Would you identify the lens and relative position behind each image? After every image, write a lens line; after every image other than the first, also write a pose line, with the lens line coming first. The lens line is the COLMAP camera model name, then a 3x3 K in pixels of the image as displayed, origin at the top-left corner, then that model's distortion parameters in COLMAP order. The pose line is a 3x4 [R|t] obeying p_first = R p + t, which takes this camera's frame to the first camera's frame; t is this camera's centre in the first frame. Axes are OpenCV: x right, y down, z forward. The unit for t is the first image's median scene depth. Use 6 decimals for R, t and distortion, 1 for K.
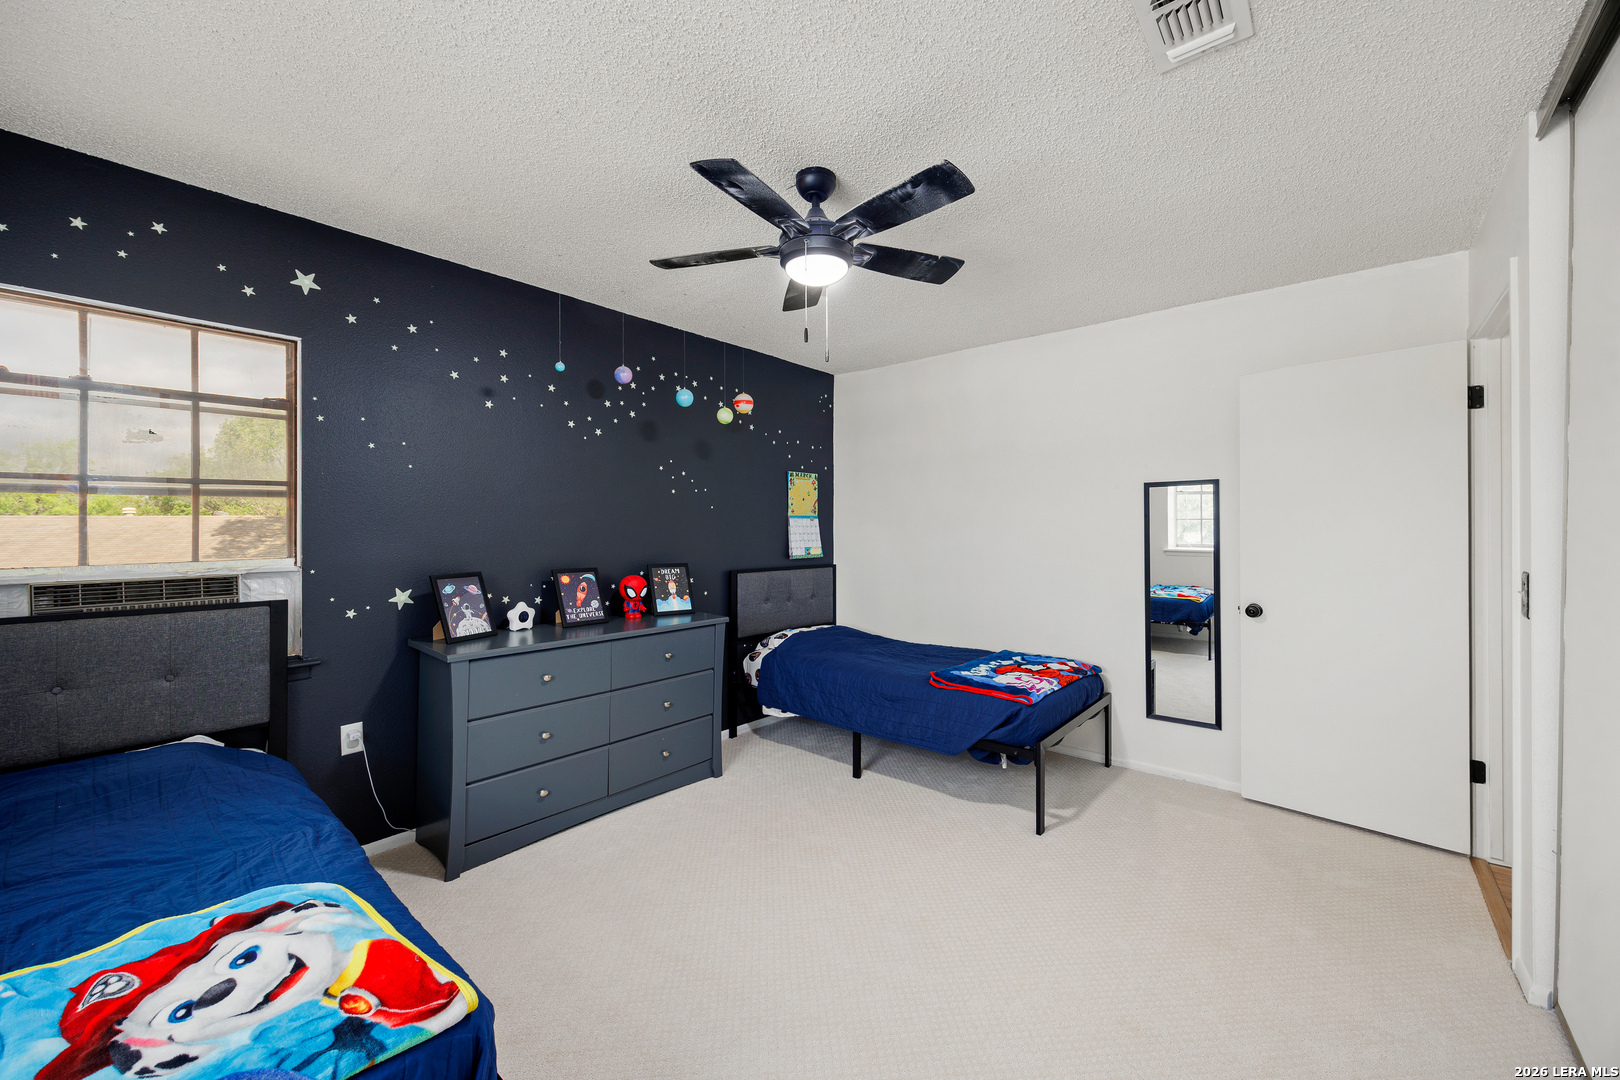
lens RADIAL K [[629.5, 0, 818.7], [0, 629.5, 534.1], [0, 0, 1]] dist [-0.008244, 0.000887]
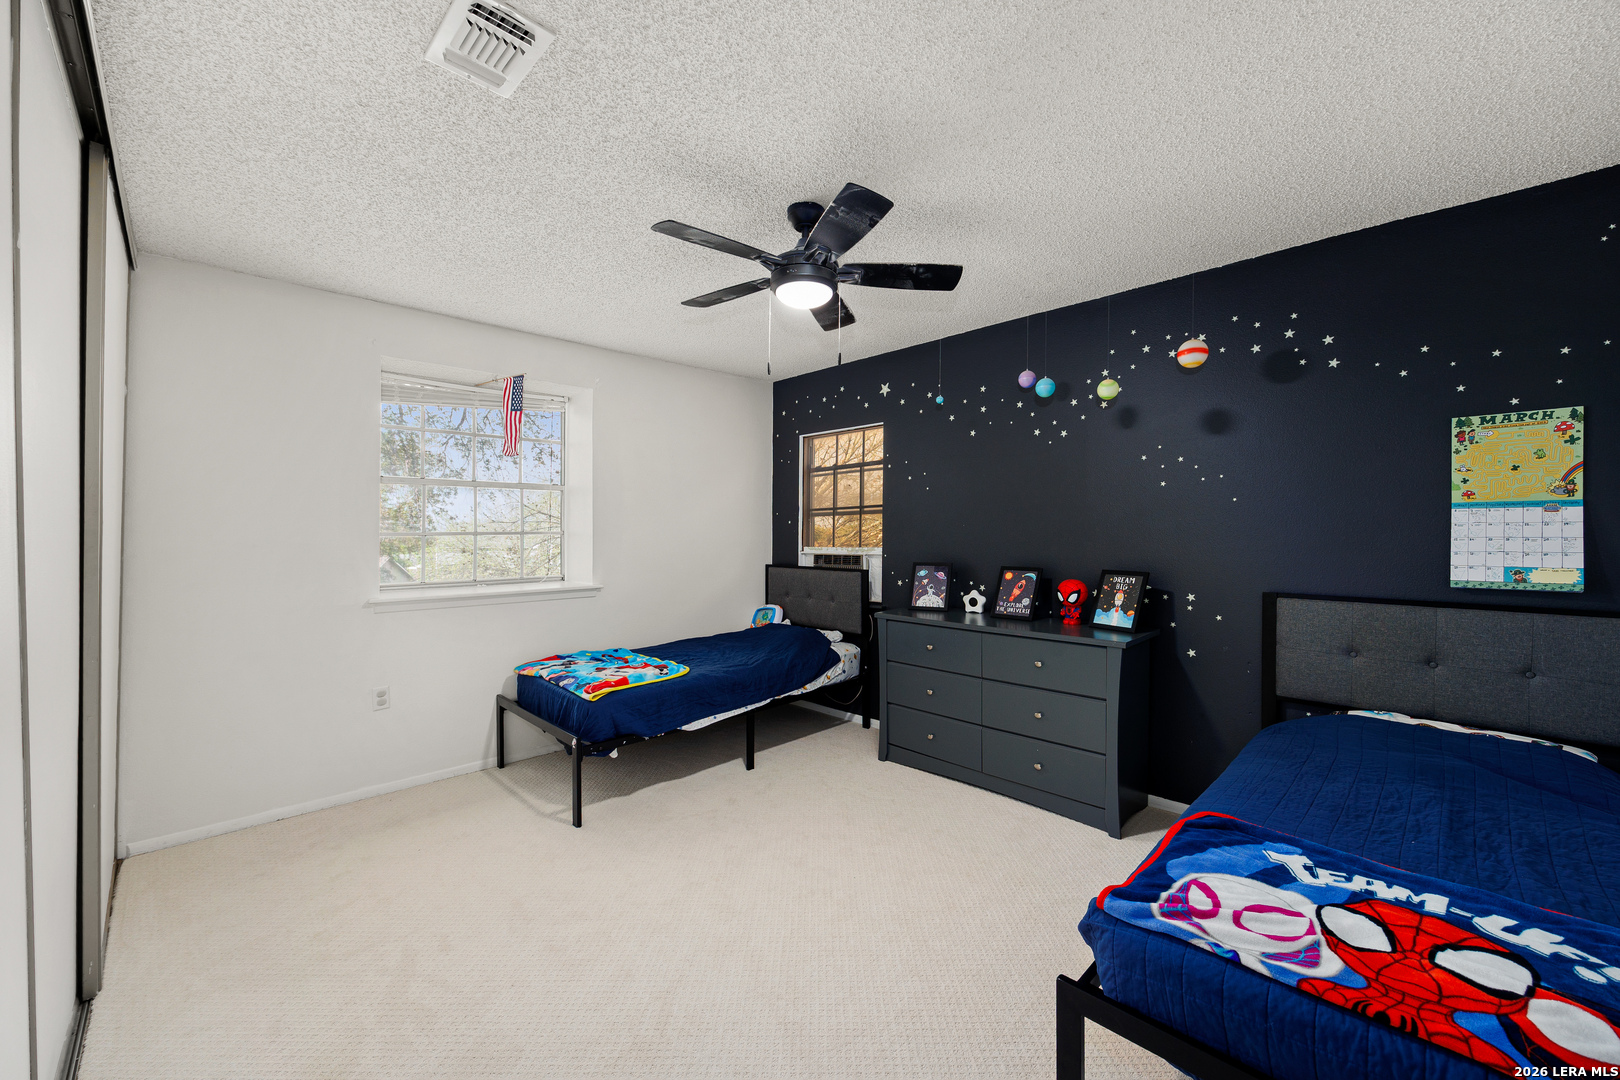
lens RADIAL K [[629.5, 0, 819.6], [0, 629.5, 533.1], [0, 0, 1]] dist [-0.008244, 0.000887]
pose [[-0.086419, 0.007159, -0.996233, 0.737783], [-0.001155, 0.999973, 0.007286, -0.011668], [0.996258, 0.001780, -0.086408, 0.757203]]
